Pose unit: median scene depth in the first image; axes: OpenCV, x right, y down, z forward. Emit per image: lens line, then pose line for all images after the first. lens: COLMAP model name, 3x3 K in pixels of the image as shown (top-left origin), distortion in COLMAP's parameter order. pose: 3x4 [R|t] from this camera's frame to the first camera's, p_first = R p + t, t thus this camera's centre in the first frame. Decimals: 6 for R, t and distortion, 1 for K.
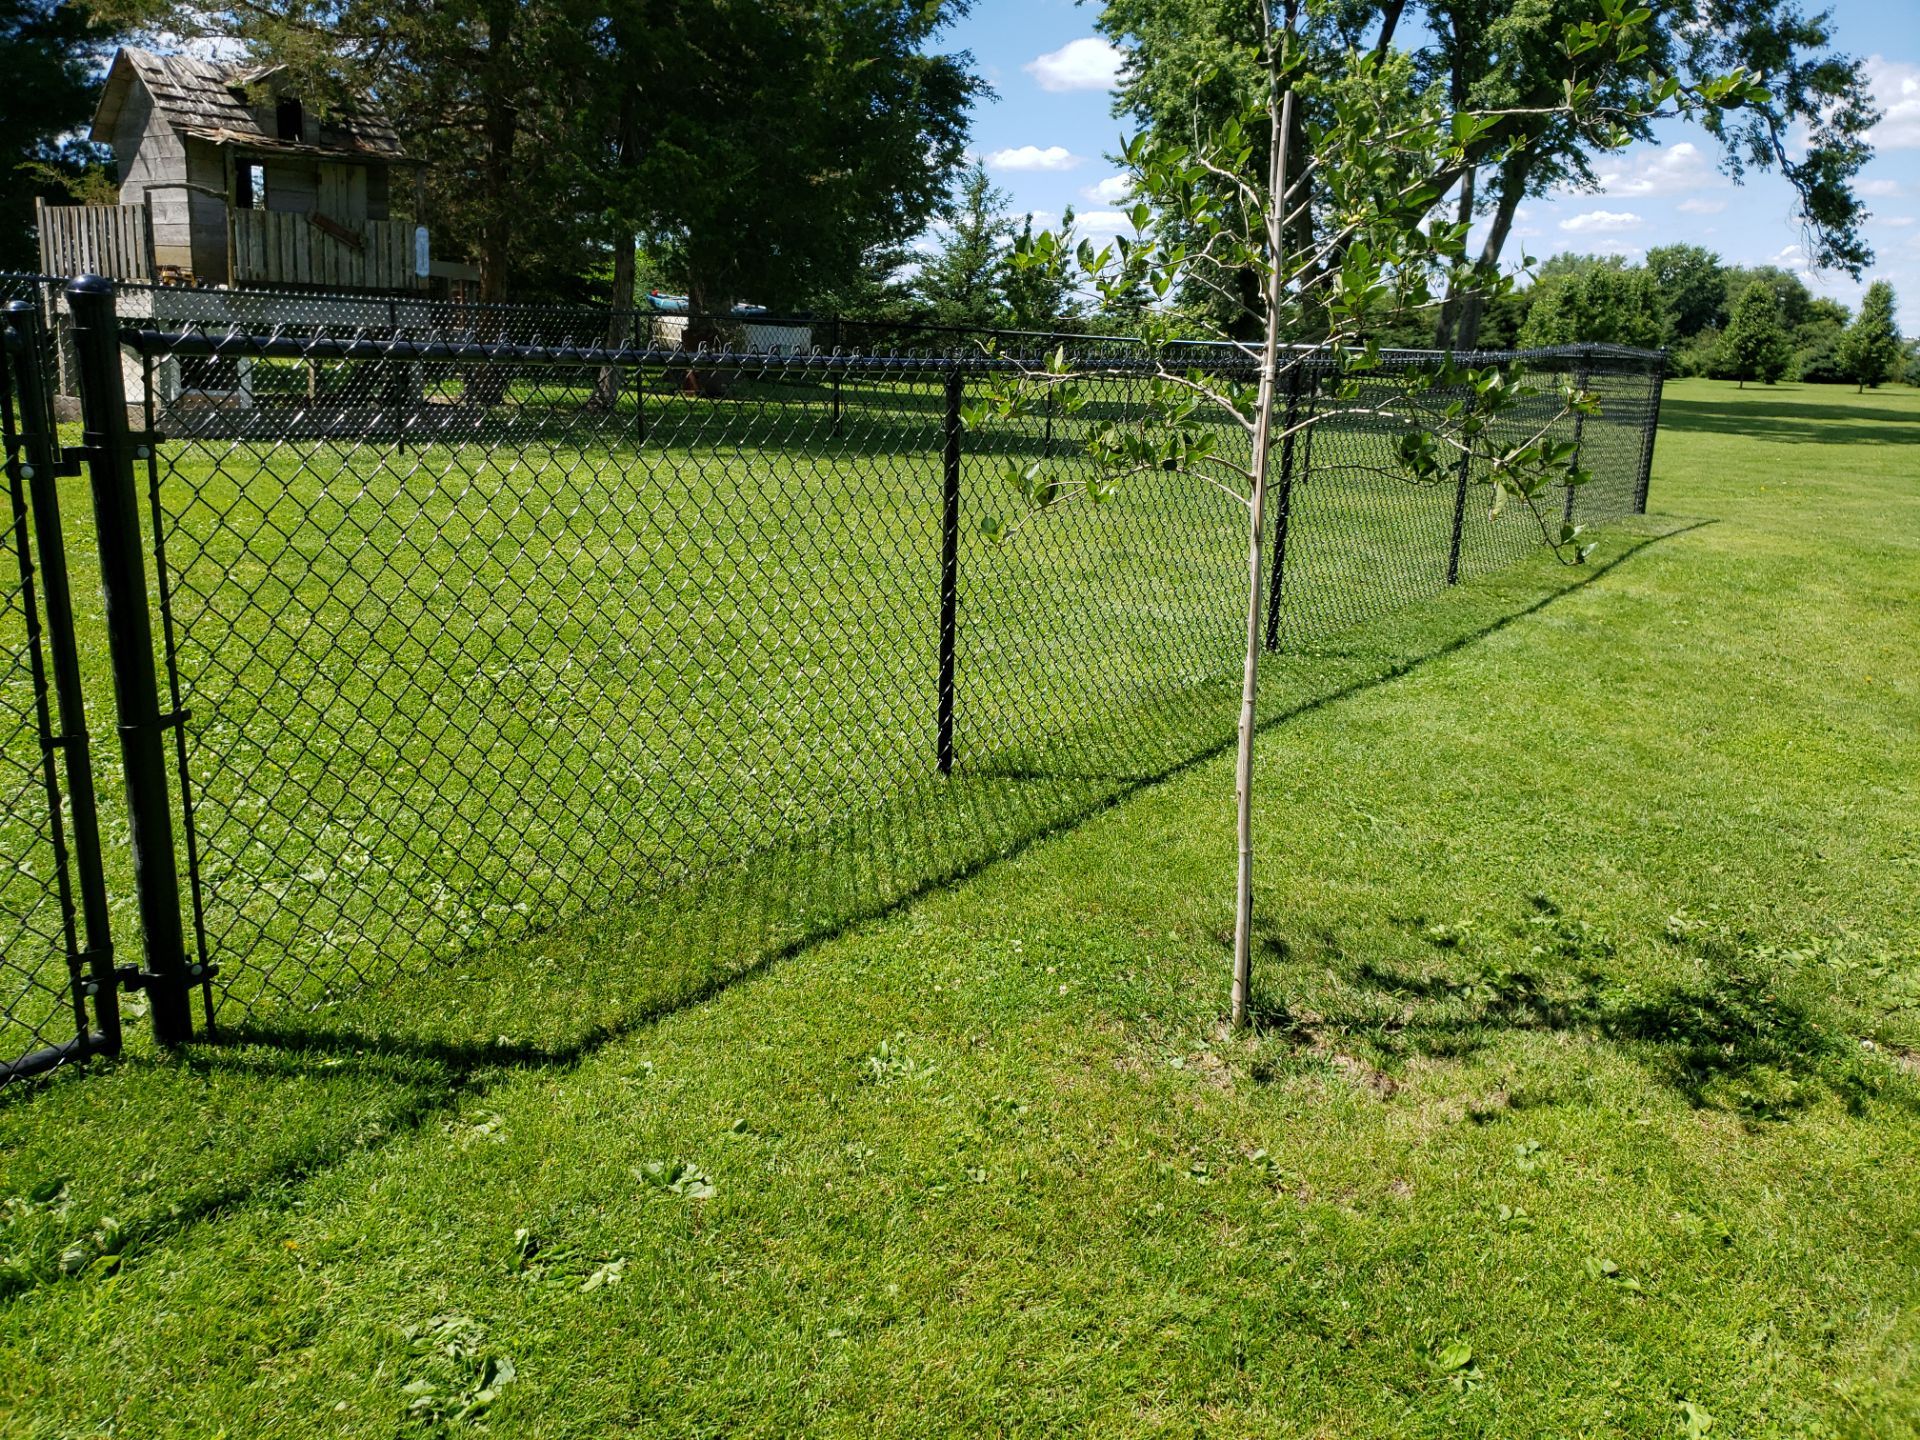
lens RADIAL K [[1426.0, 0, 916.5], [0, 1426.0, 648.5], [0, 0, 1]] dist [0.026920, 0.004933]
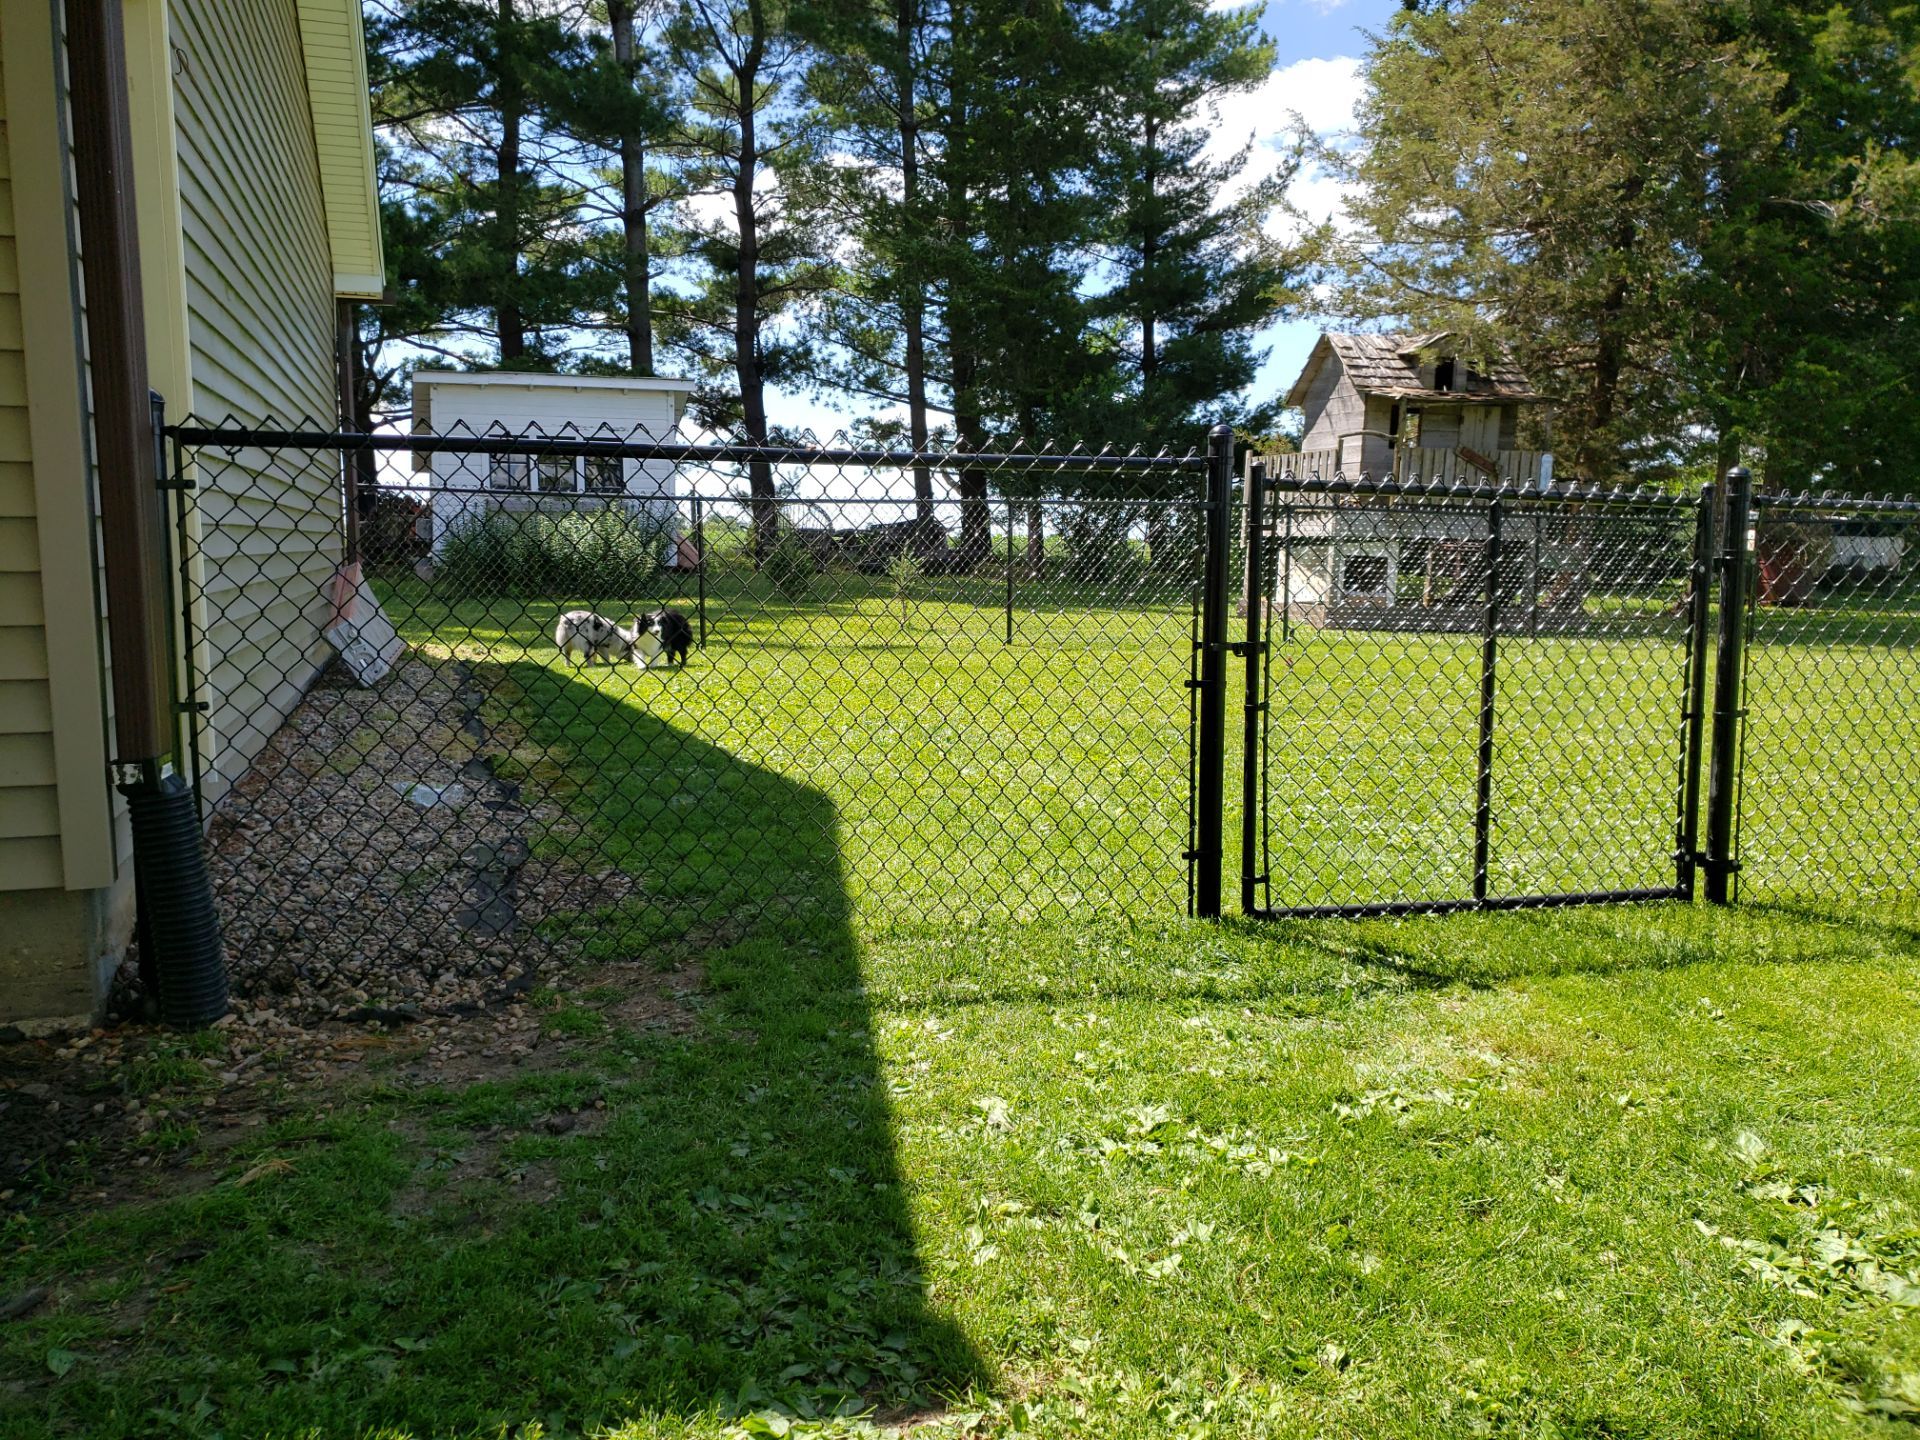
lens RADIAL K [[1417.5, 0, 960.0], [0, 1417.5, 720.0], [0, 0, 1]] dist [0.008986, -0.005916]
pose [[0.813129, 0.054758, -0.579502, -0.260577], [-0.116310, 0.990773, -0.069581, 0.256388], [0.570345, 0.123981, 0.811995, -0.827563]]
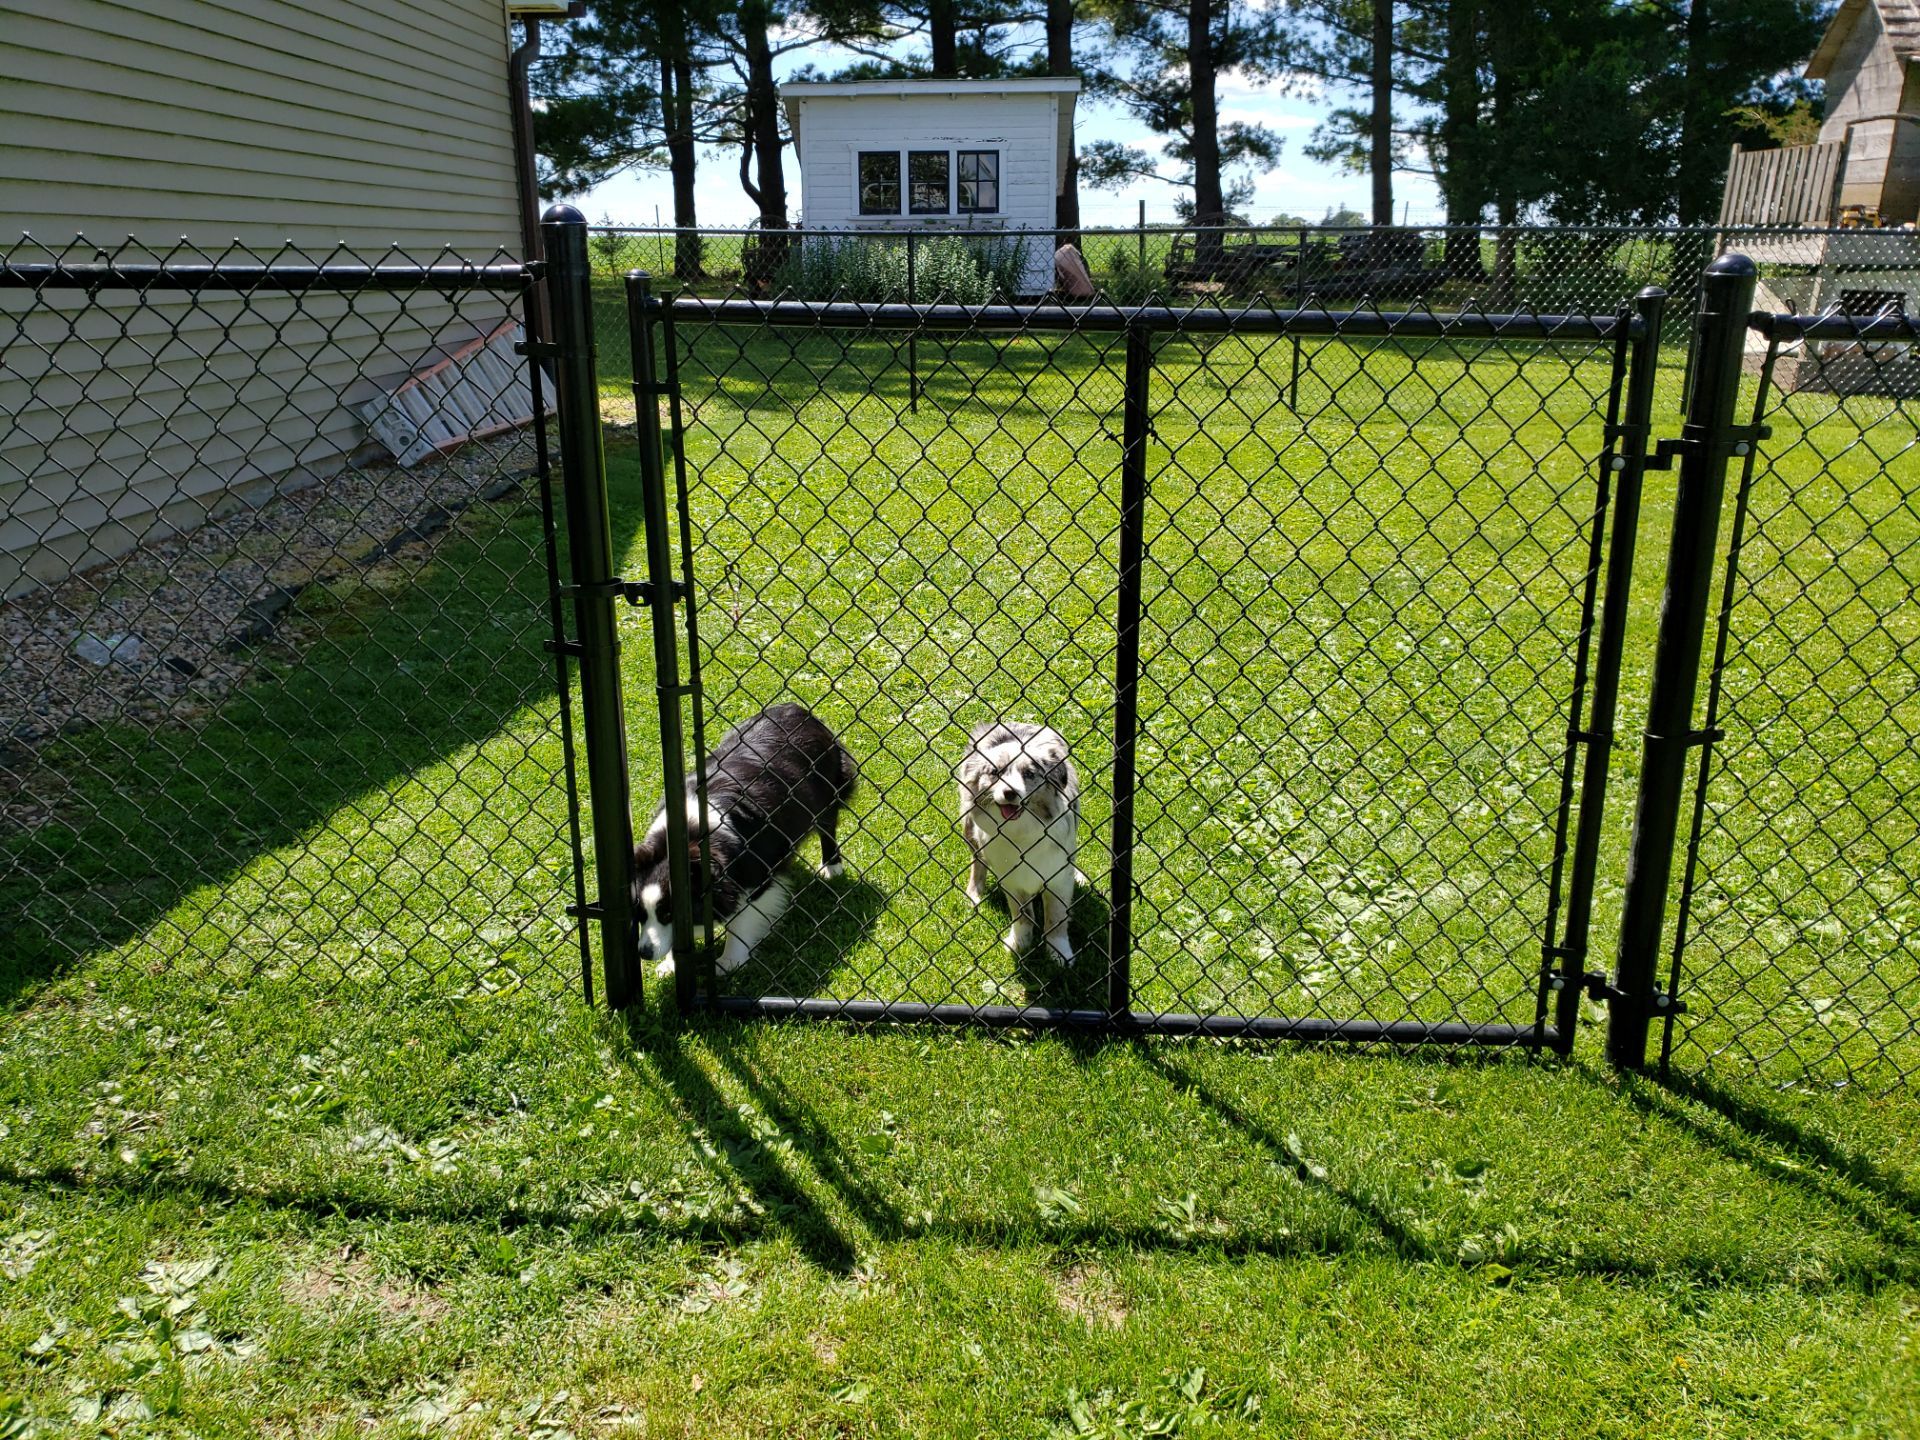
lens RADIAL K [[1438.9, 0, 962.9], [0, 1438.9, 660.4], [0, 0, 1]] dist [0.005352, 0.001693]
pose [[0.539934, 0.212362, -0.814477, -0.029425], [-0.172828, 0.975002, 0.139645, -0.042889], [0.823773, 0.065366, 0.563139, 0.080047]]
